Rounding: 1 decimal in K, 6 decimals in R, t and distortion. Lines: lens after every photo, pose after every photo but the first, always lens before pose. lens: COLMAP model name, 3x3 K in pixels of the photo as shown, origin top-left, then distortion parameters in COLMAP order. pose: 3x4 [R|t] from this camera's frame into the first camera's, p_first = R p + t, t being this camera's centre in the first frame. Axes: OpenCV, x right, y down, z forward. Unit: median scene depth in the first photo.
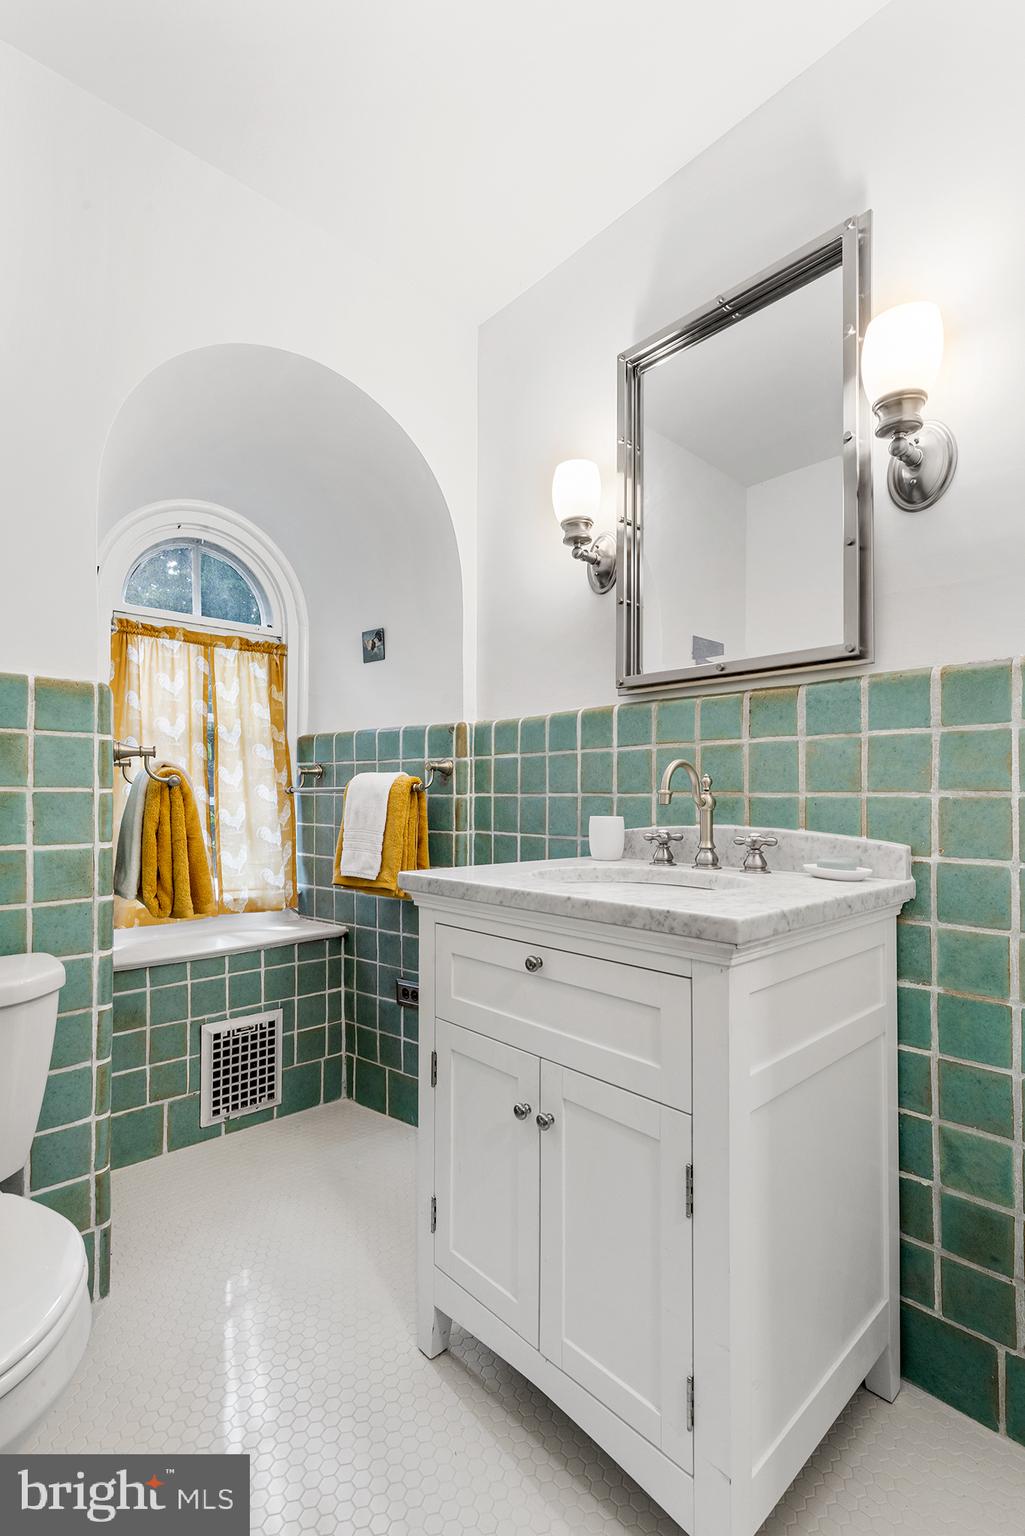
lens RADIAL K [[703.6, 0, 508.5], [0, 703.6, 788.8], [0, 0, 1]] dist [0.006990, -0.001262]
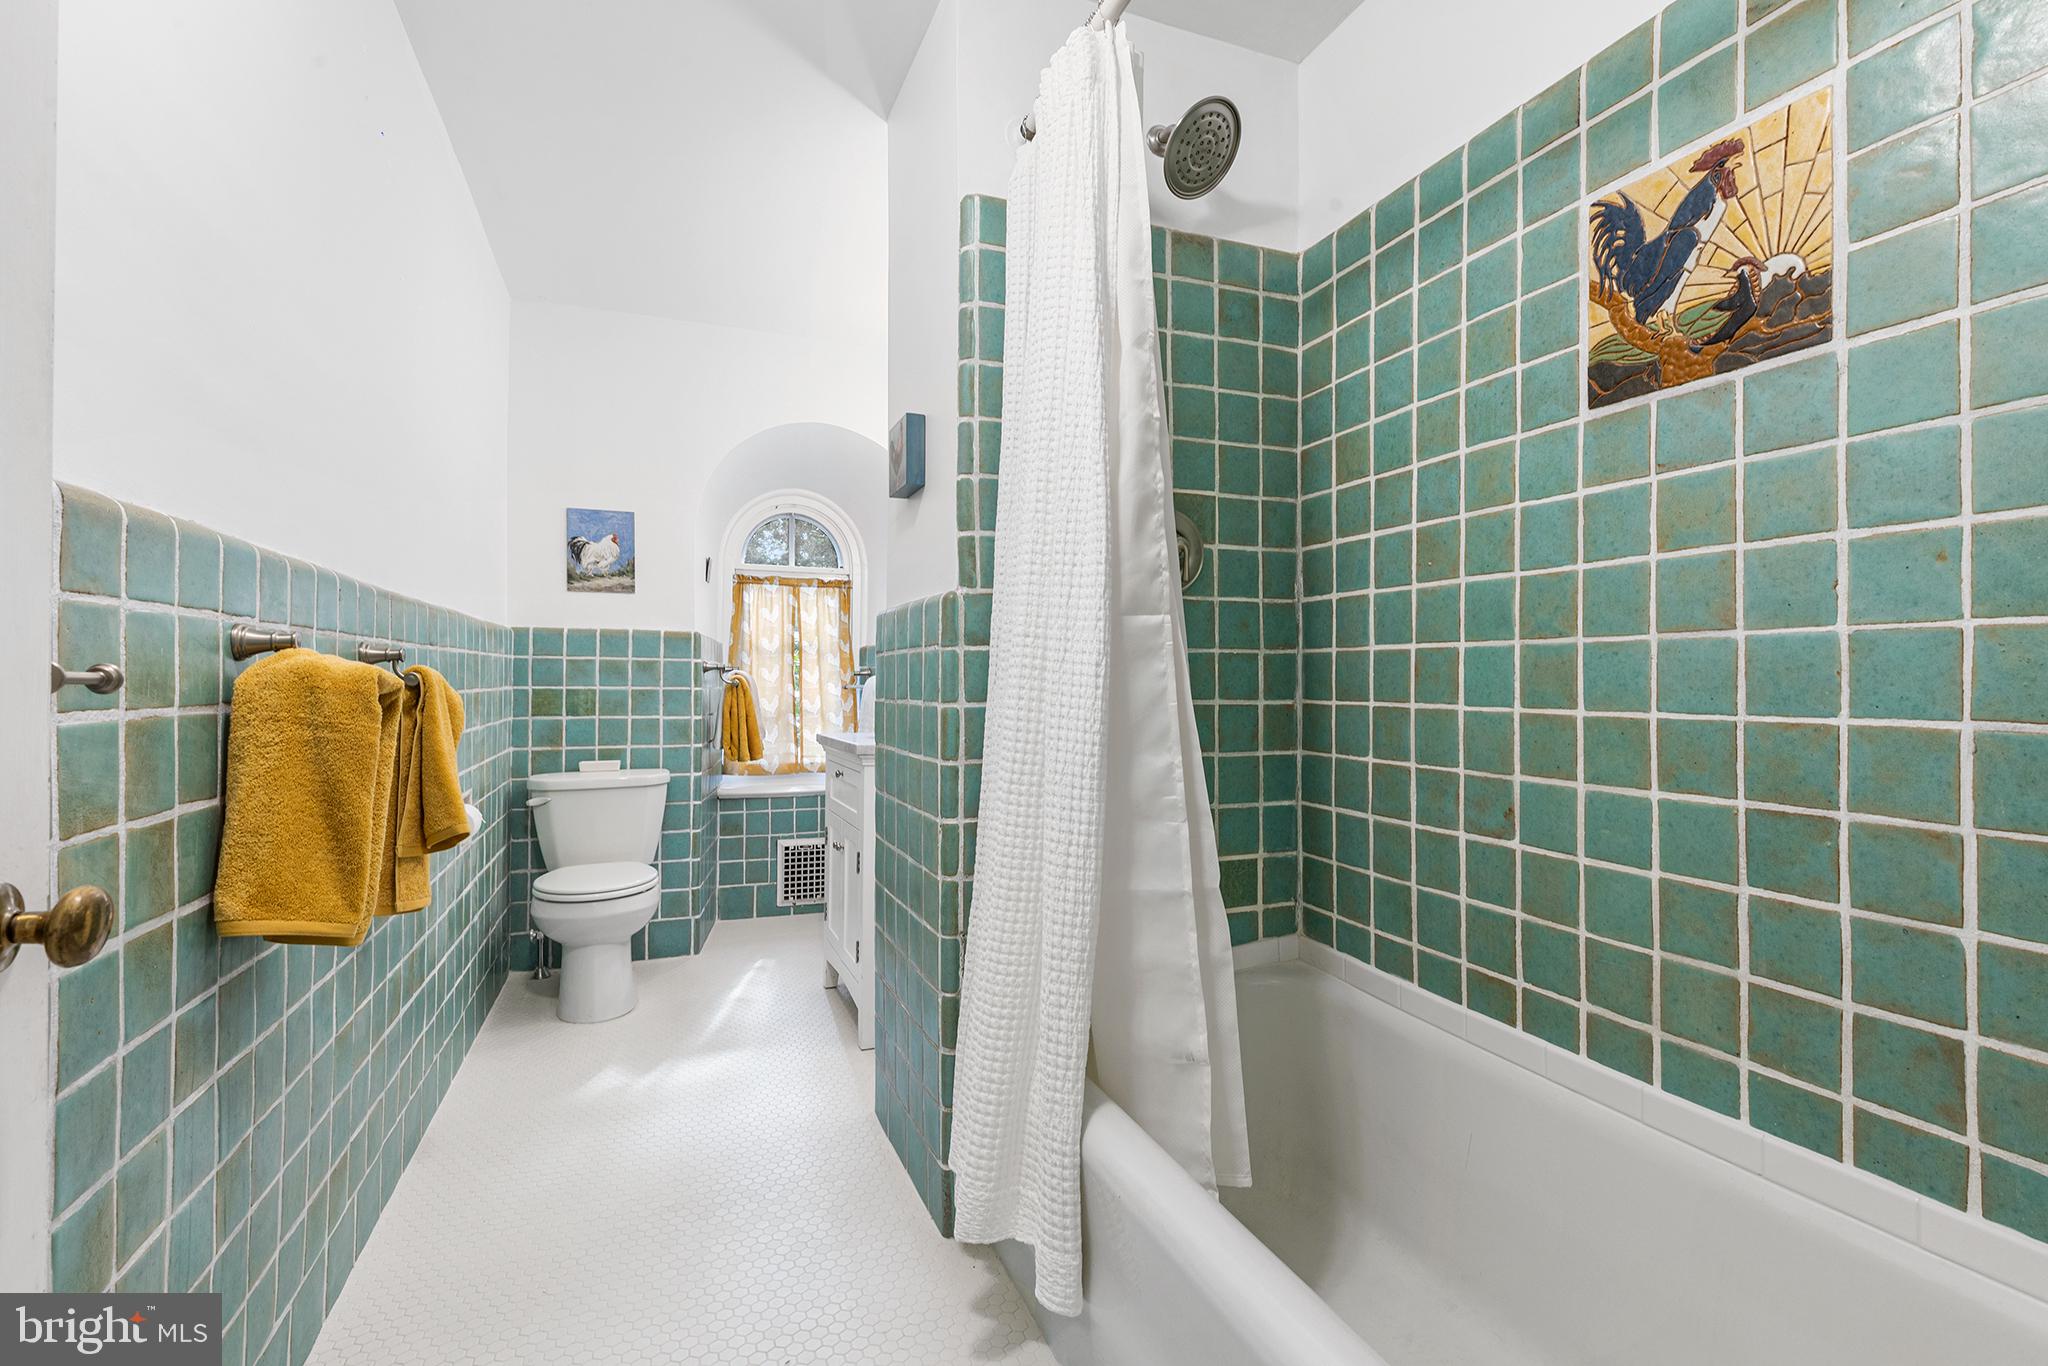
lens RADIAL K [[938.2, 0, 1023.9], [0, 938.2, 678.7], [0, 0, 1]] dist [0.006990, -0.001262]
pose [[0.937630, 0.005194, -0.347596, 0.716786], [-0.004751, 0.999986, 0.002128, -0.021240], [0.347603, -0.000344, 0.937642, -0.675102]]
